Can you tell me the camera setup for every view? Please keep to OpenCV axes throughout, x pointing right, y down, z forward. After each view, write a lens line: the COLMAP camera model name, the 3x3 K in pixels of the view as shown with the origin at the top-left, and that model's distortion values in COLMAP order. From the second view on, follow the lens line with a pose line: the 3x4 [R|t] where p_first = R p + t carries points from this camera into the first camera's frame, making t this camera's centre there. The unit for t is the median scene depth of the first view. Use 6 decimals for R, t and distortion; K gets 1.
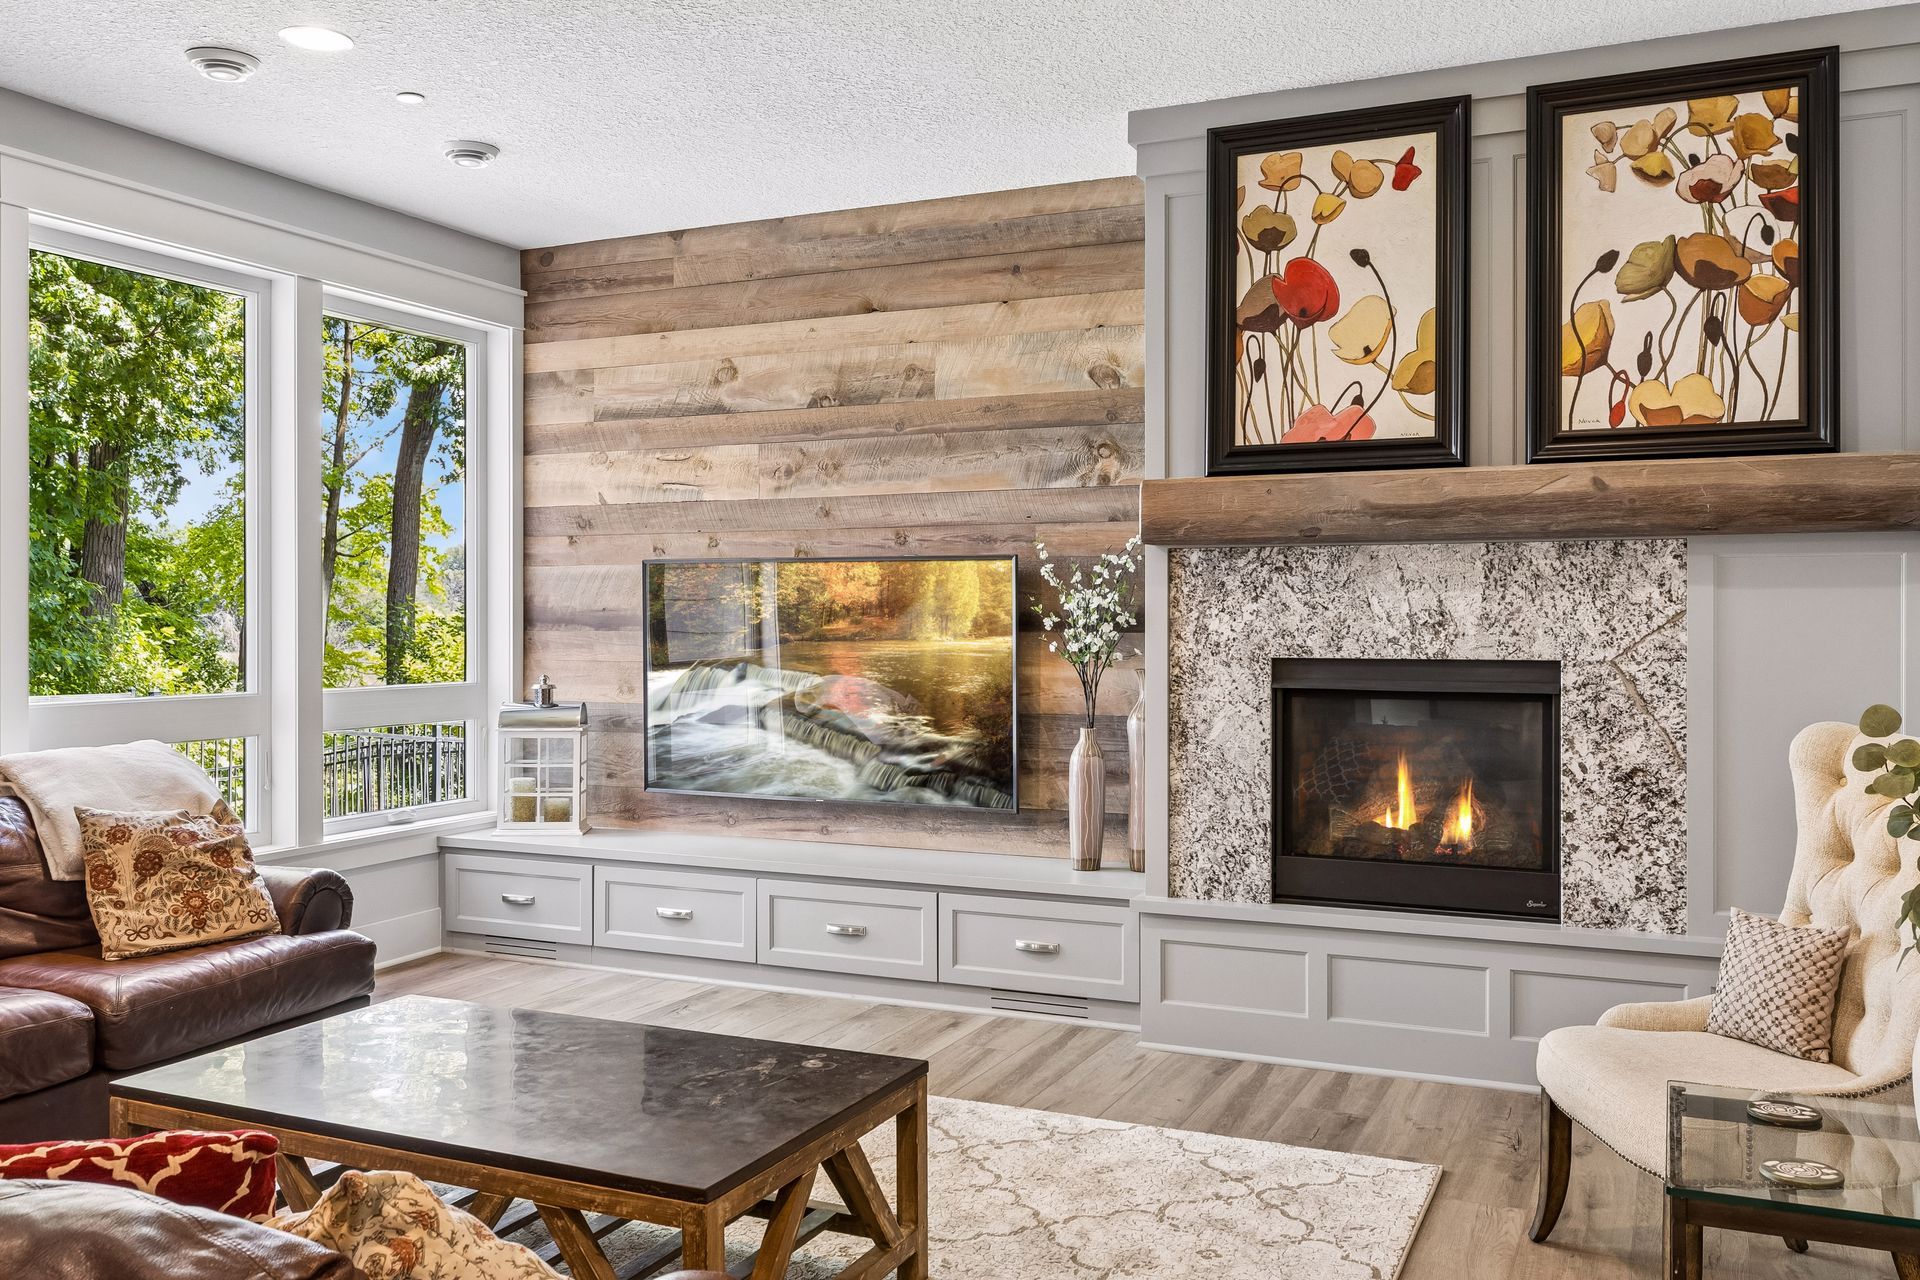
lens RADIAL K [[1573.9, 0, 999.1], [0, 1573.9, 627.4], [0, 0, 1]] dist [0.001285, -0.001373]
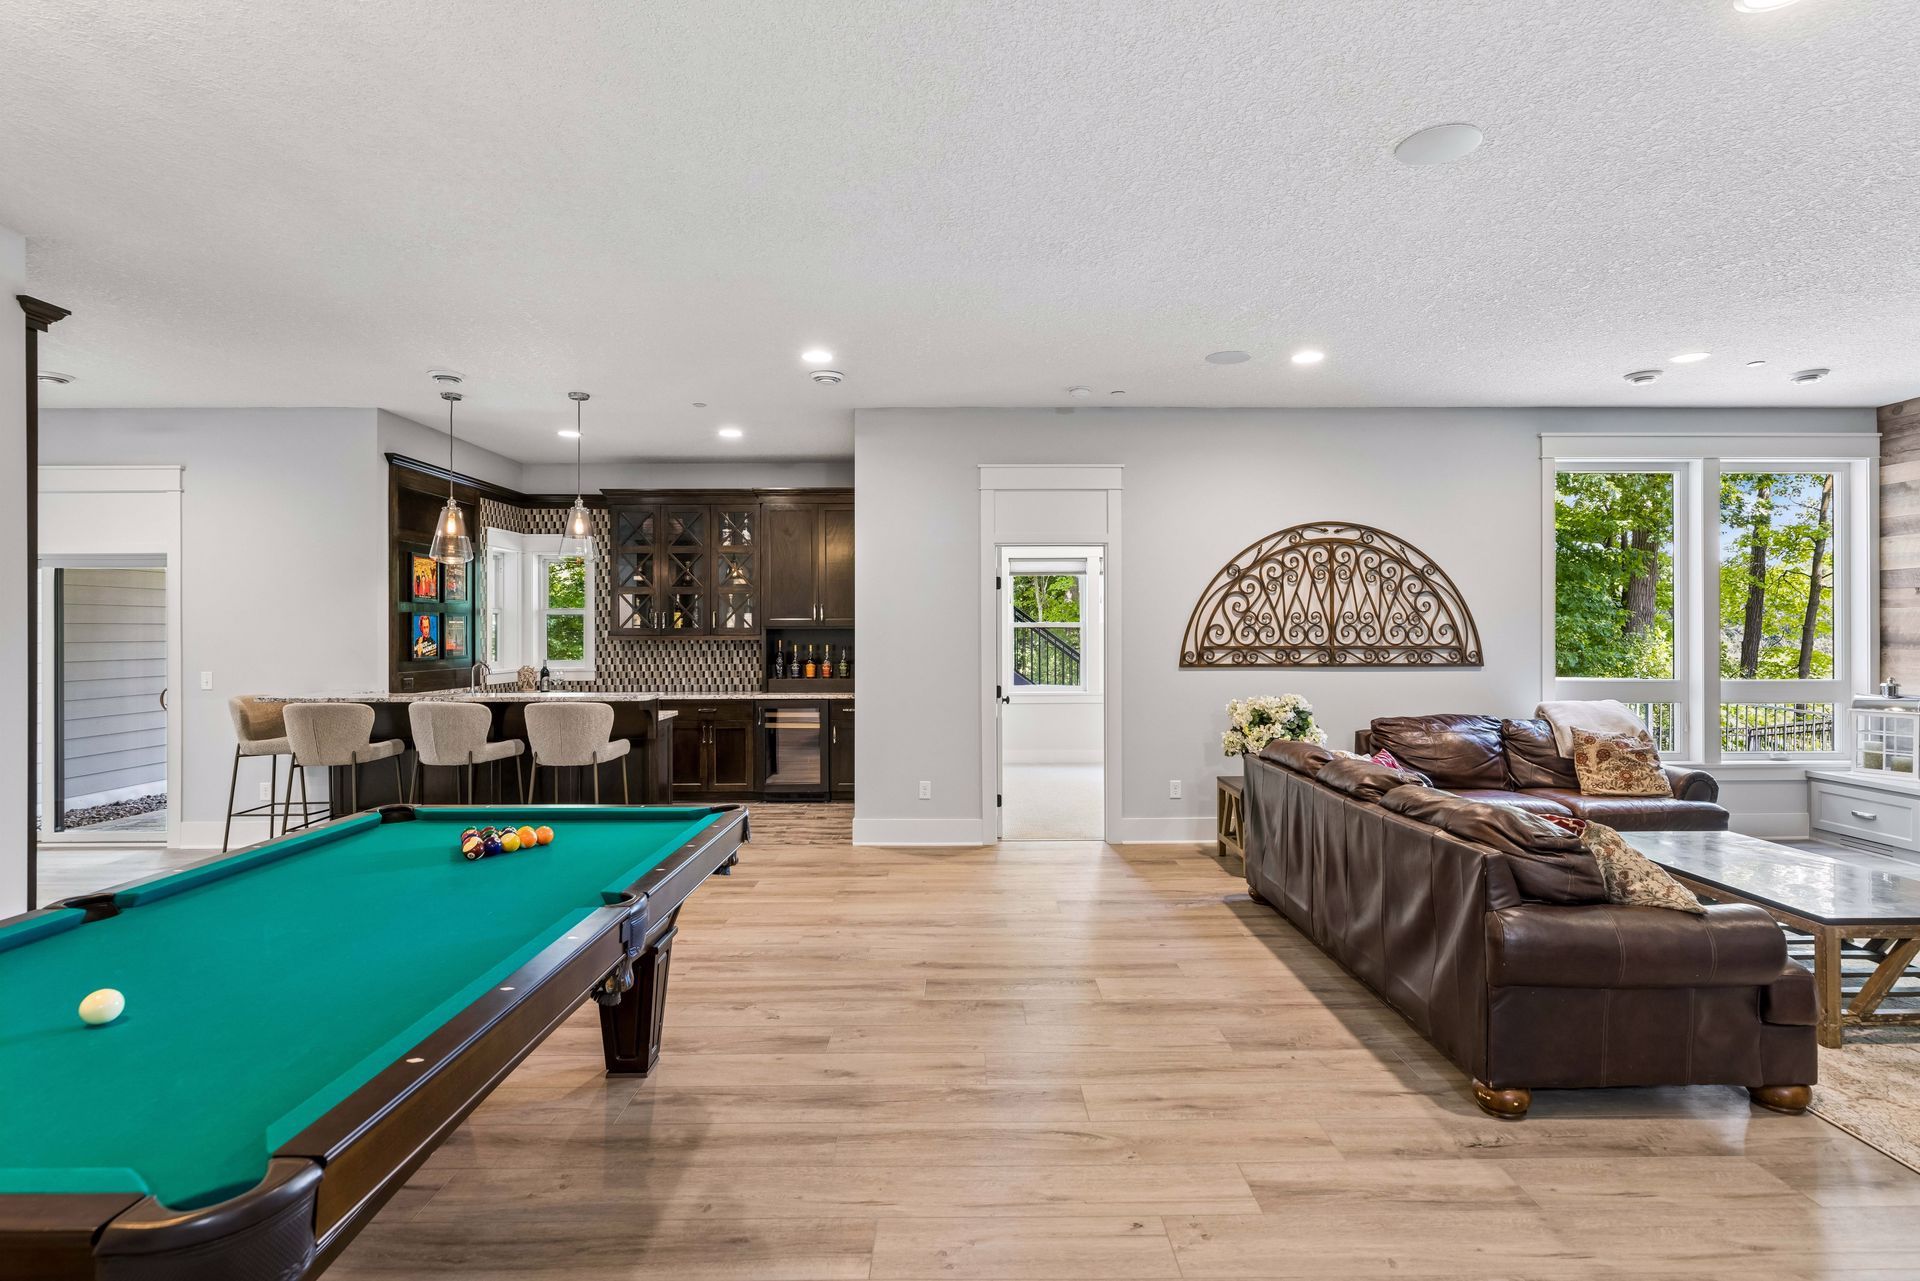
lens RADIAL K [[954.0, 0, 967.0], [0, 954.0, 629.1], [0, 0, 1]] dist [0.008509, 0.000168]
pose [[0.413473, -0.003775, -0.910508, 0.277879], [-0.002226, 0.999984, -0.005157, -0.014910], [0.910514, 0.004160, 0.413458, -0.324162]]
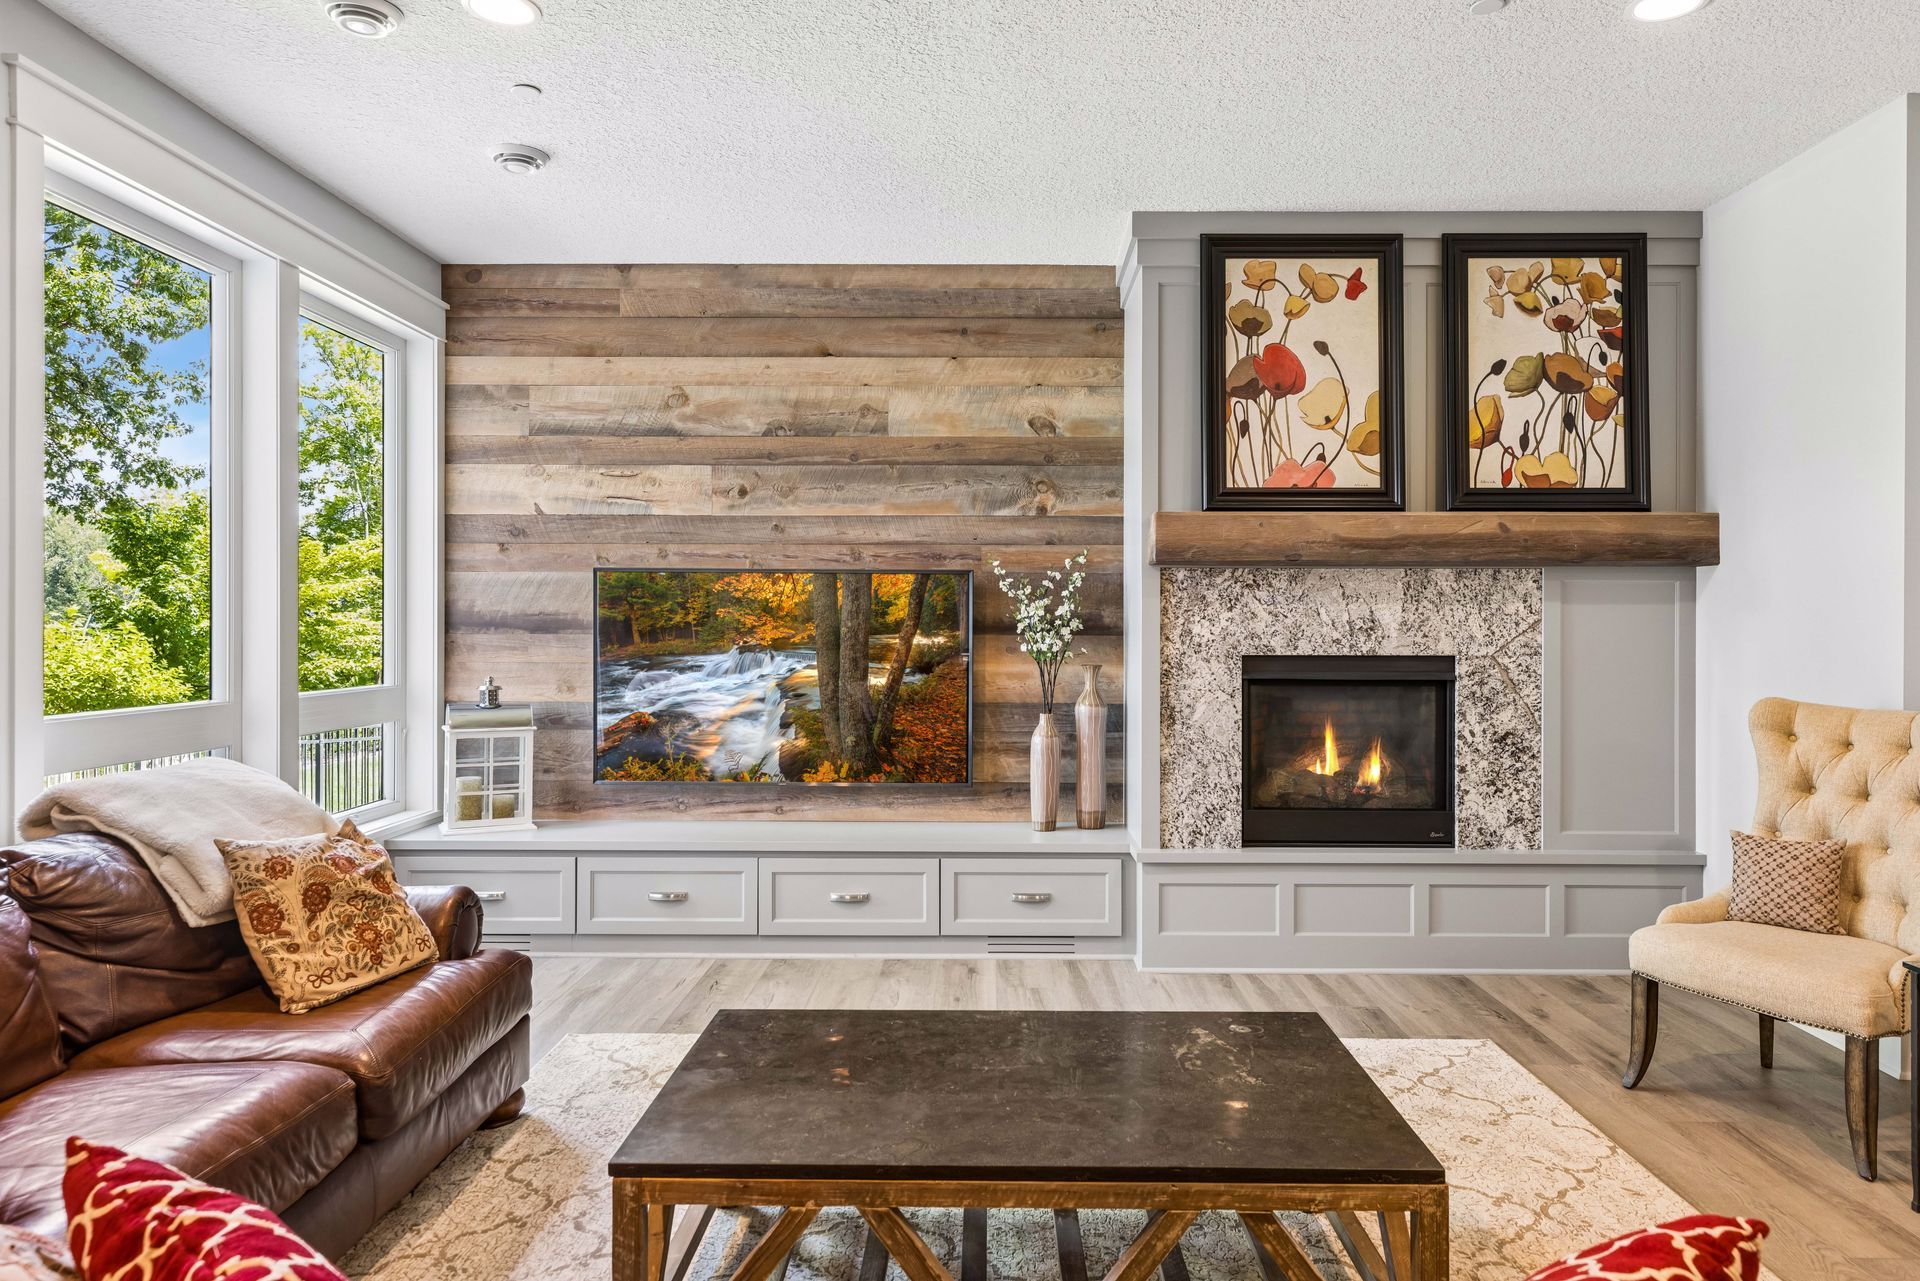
lens RADIAL K [[1181.7, 0, 969.3], [0, 1181.7, 627.0], [0, 0, 1]] dist [0.008266, 0.000597]
pose [[0.915698, 0.001751, 0.401862, -0.423804], [-0.000697, 0.999996, -0.002769, -0.000623], [-0.401865, 0.002256, 0.915696, 0.216103]]
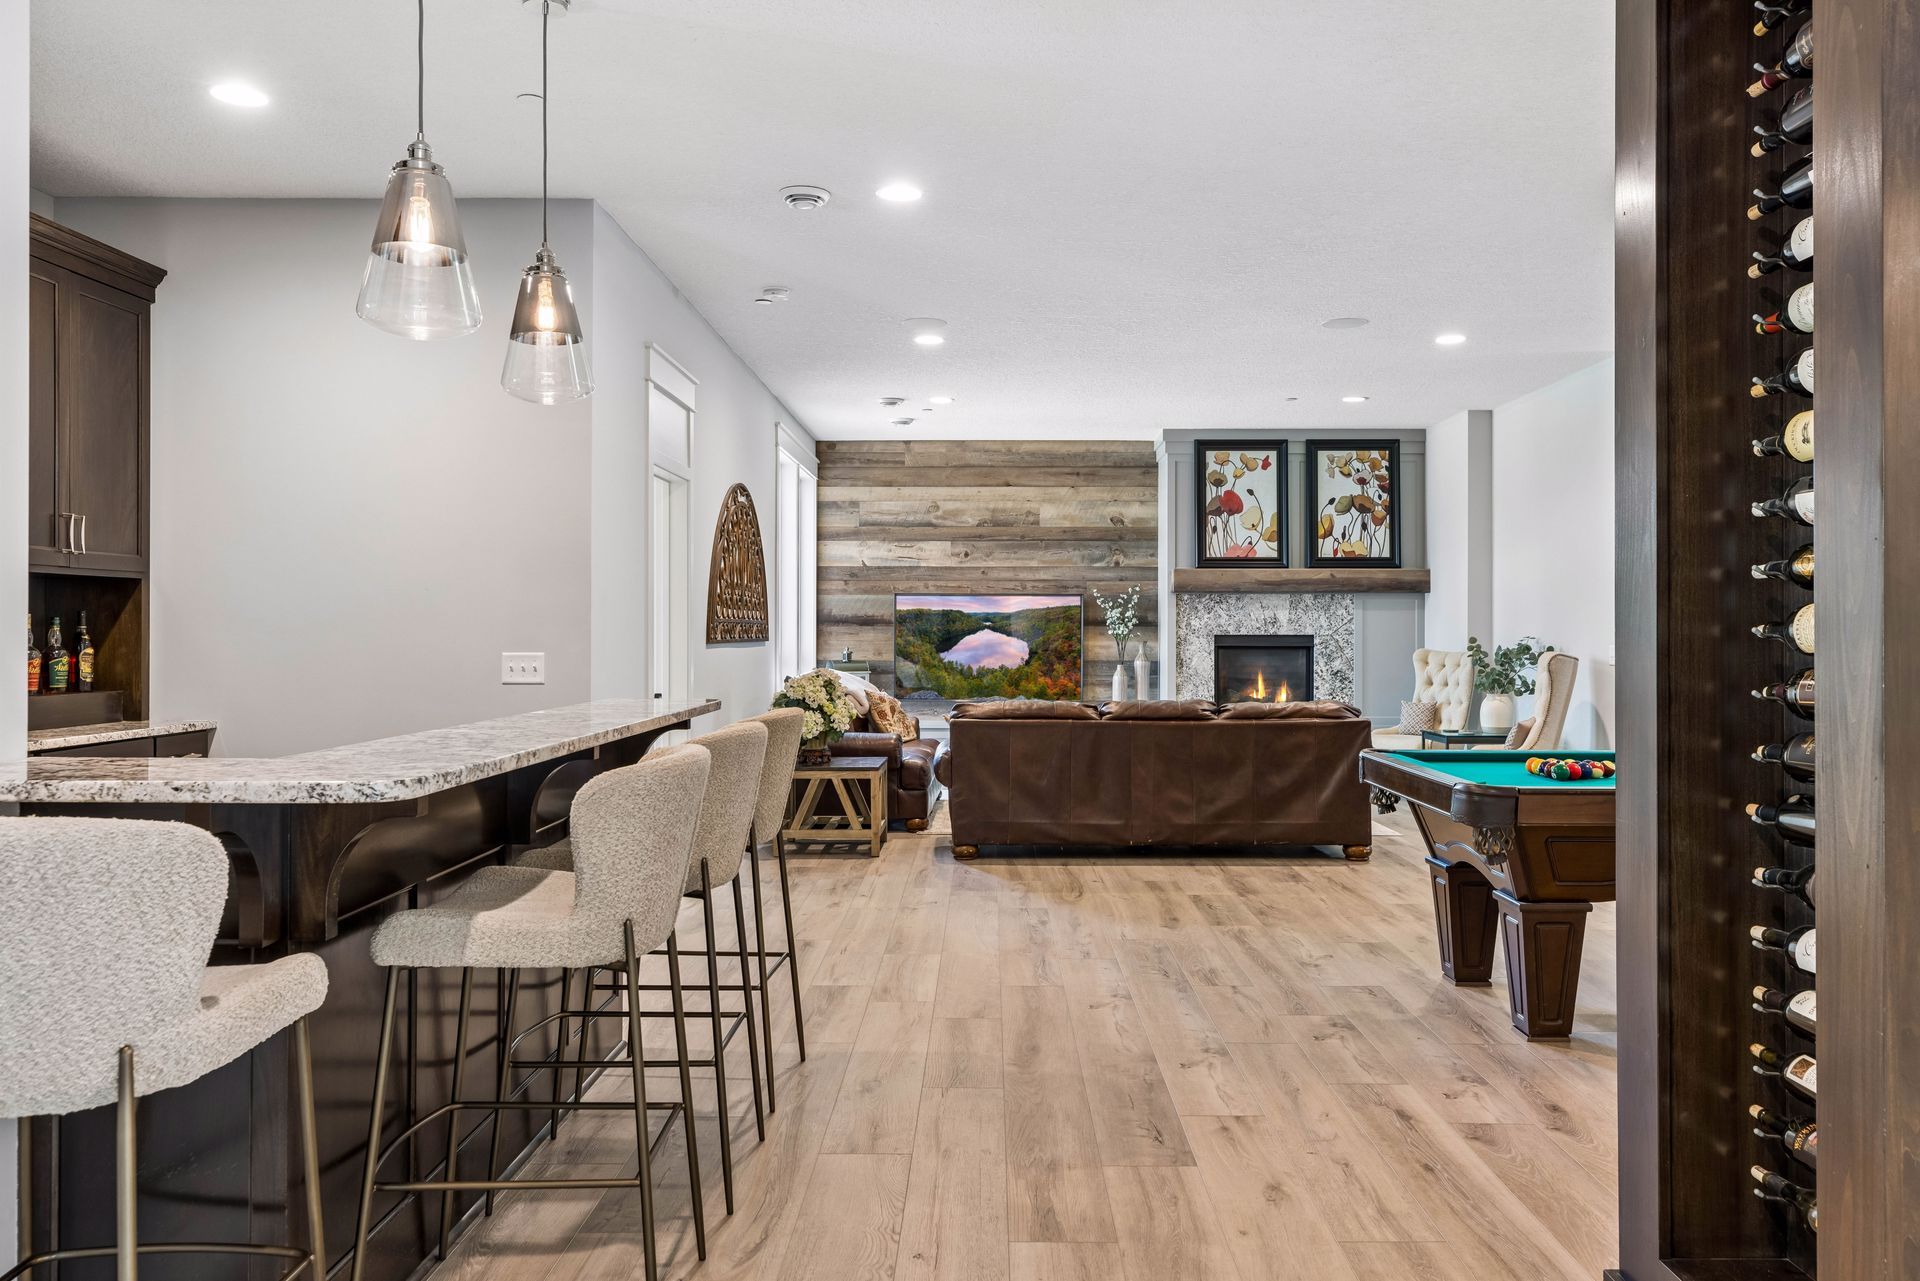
lens RADIAL K [[1475.5, 0, 960.0], [0, 1475.5, 640.5], [0, 0, 1]] dist [-0.002808, -0.000498]
pose [[0.911867, -0.000895, 0.410486, -1.305988], [0.001042, 0.999999, -0.000133, 0.029866], [-0.410486, 0.000549, 0.911867, -1.174322]]
